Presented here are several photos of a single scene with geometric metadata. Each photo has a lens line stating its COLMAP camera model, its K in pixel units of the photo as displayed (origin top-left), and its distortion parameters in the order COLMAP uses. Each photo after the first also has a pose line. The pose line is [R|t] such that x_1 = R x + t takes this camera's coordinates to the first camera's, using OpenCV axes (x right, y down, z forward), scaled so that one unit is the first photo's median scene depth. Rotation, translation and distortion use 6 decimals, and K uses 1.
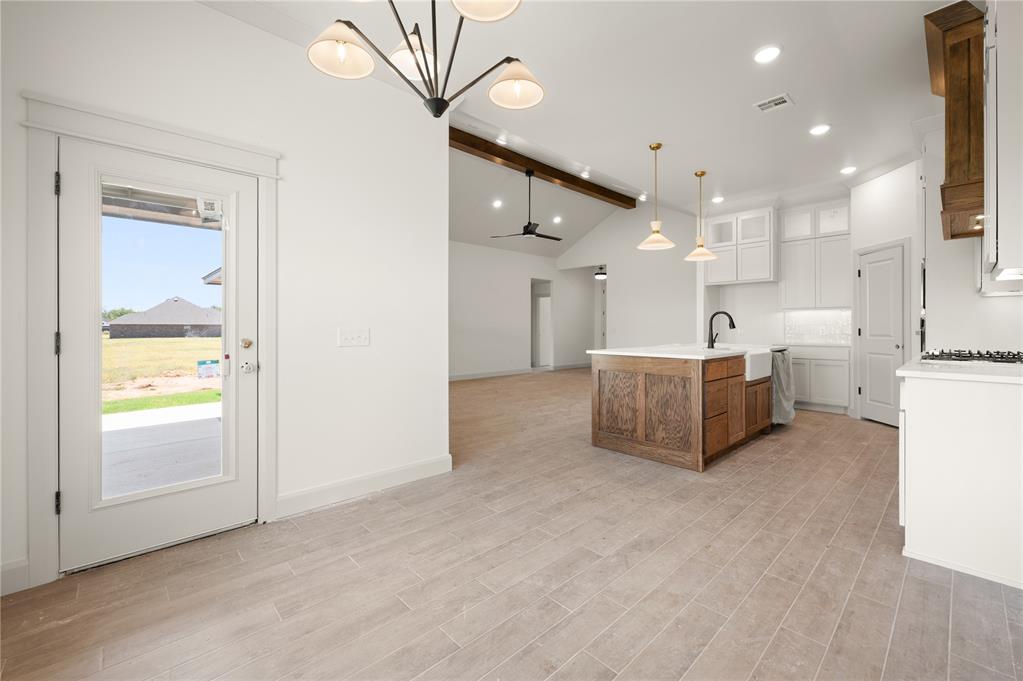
lens RADIAL K [[420.8, 0, 513.8], [0, 420.8, 326.6], [0, 0, 1]] dist [-0.001046, 0.000018]
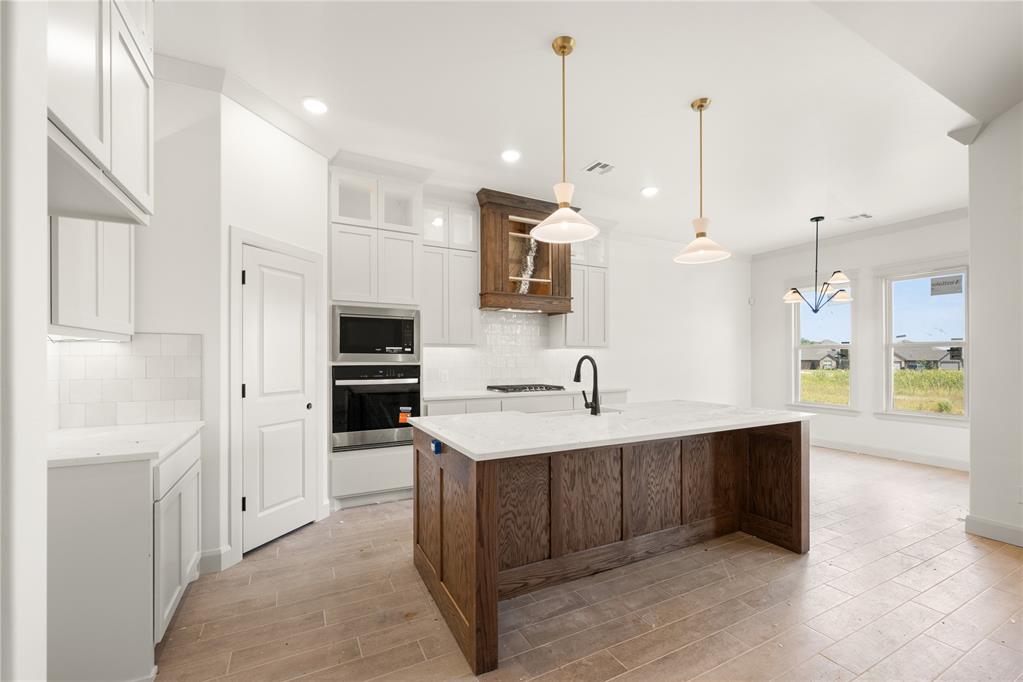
lens RADIAL K [[420.3, 0, 510.6], [0, 420.3, 355.9], [0, 0, 1]] dist [-0.001554, 0.000033]
pose [[-0.960274, 0.001548, 0.279054, 0.478217], [-0.000535, 0.999973, -0.007388, -0.034435], [-0.279058, -0.007244, -0.960247, 1.854352]]
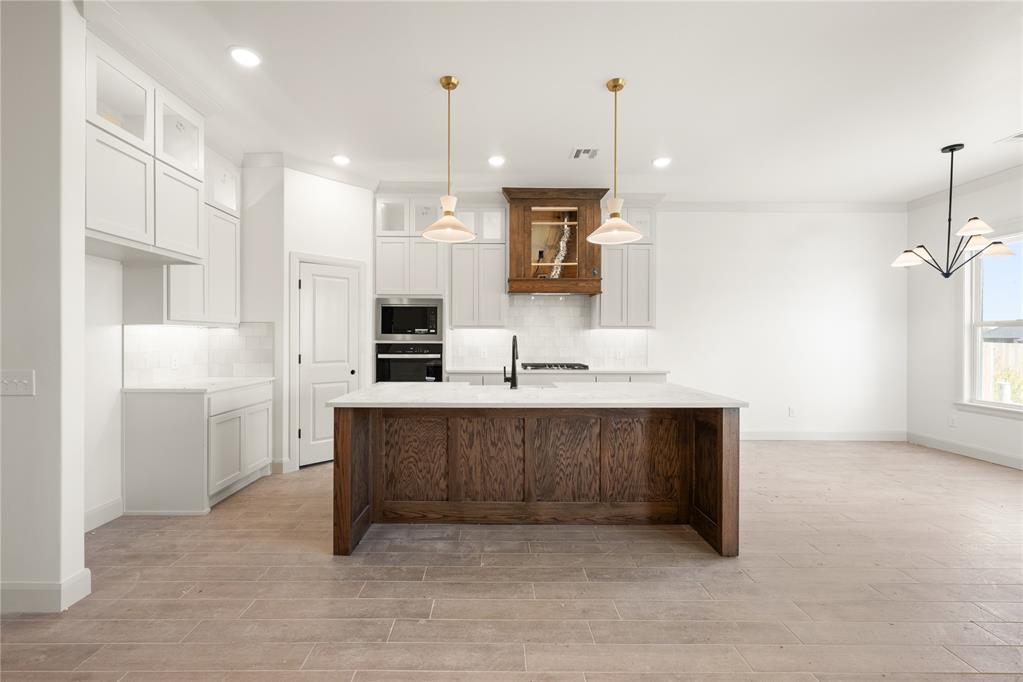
lens RADIAL K [[420.1, 0, 496.6], [0, 420.1, 338.5], [0, 0, 1]] dist [-0.000544, -0.000052]
pose [[-0.725702, -0.002966, 0.688003, 0.022193], [-0.004025, 0.999992, 0.000066, -0.035190], [-0.687998, -0.002721, -0.725708, 1.737420]]
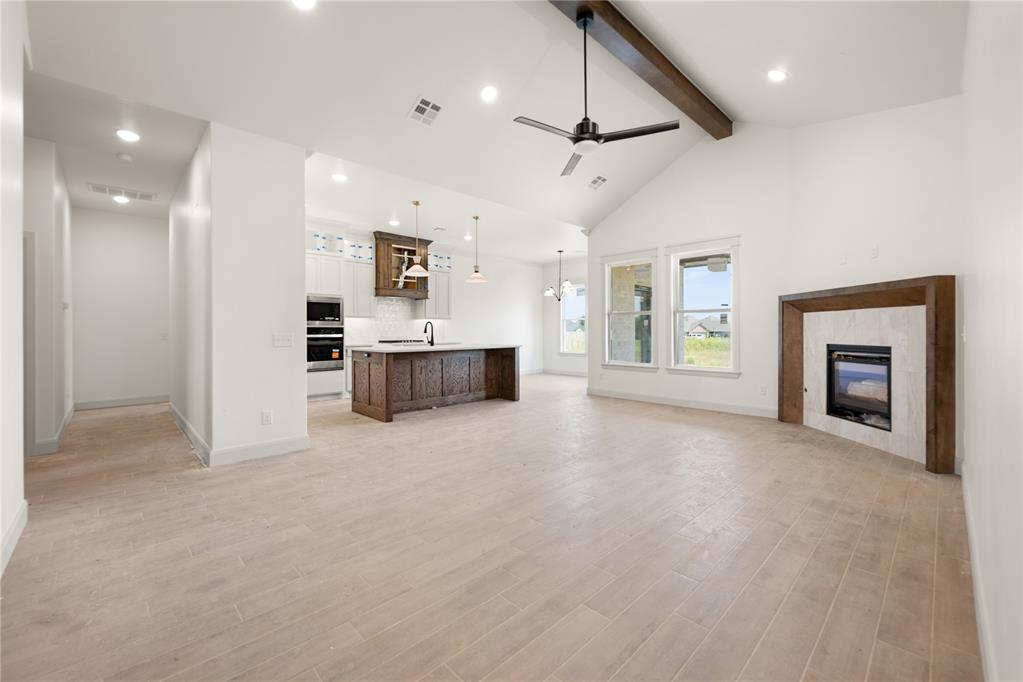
lens RADIAL K [[417.5, 0, 510.2], [0, 417.5, 328.8], [0, 0, 1]] dist [-0.001098, -0.000027]
pose [[-0.999962, 0.003543, -0.007922, 0.243599], [0.003601, 0.999967, -0.007296, 0.002229], [0.007896, -0.007325, -0.999942, 2.790286]]
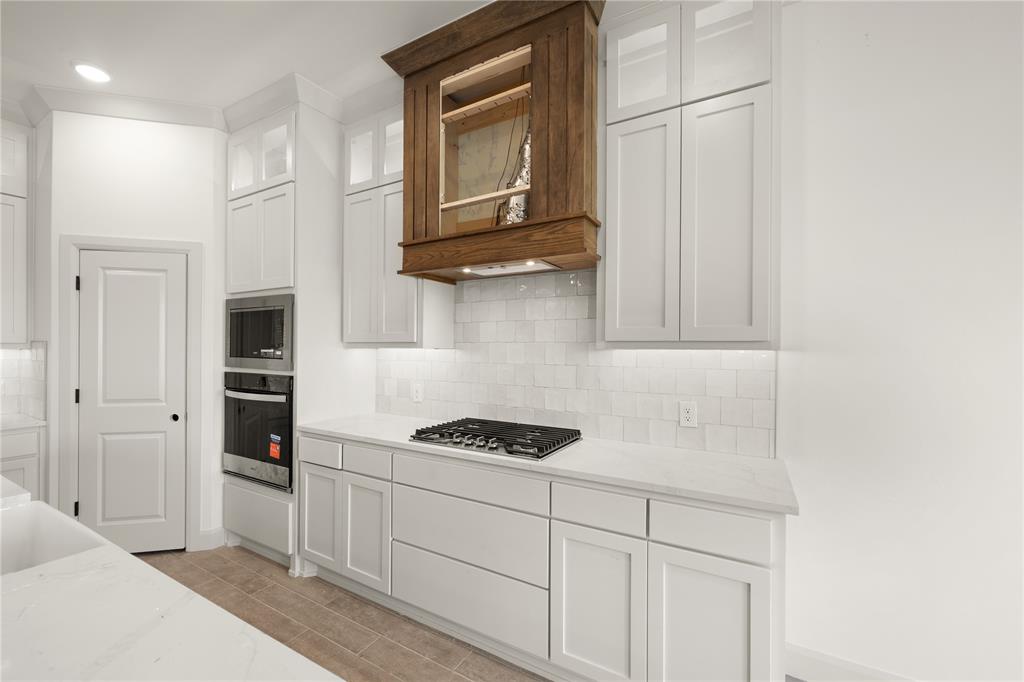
lens RADIAL K [[414.6, 0, 509.9], [0, 414.6, 350.2], [0, 0, 1]] dist [-0.001295, -0.000168]
pose [[-0.280409, 0.001827, 0.959879, 0.240214], [-0.009121, 0.999948, -0.004568, -0.060413], [-0.959837, -0.010036, -0.280378, 0.833943]]
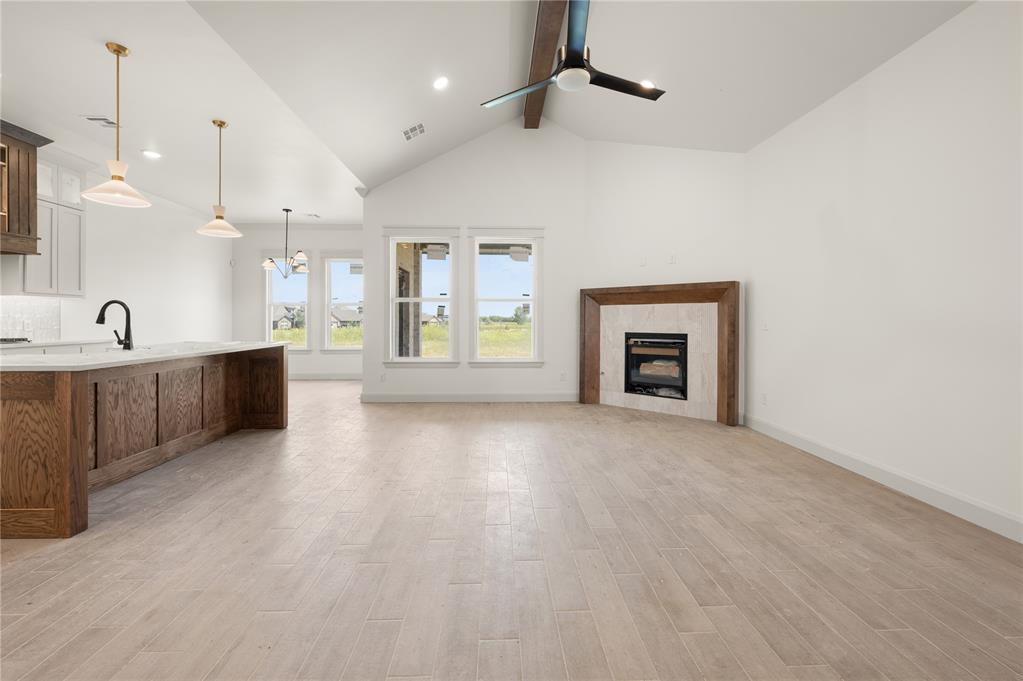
lens RADIAL K [[433.4, 0, 511.8], [0, 433.4, 319.4], [0, 0, 1]] dist [-0.000365, -0.000298]
pose [[-0.661414, -0.001560, -0.750020, 0.677625], [0.000241, 0.999997, -0.002293, -0.000629], [0.750021, -0.001698, -0.661411, 2.278478]]
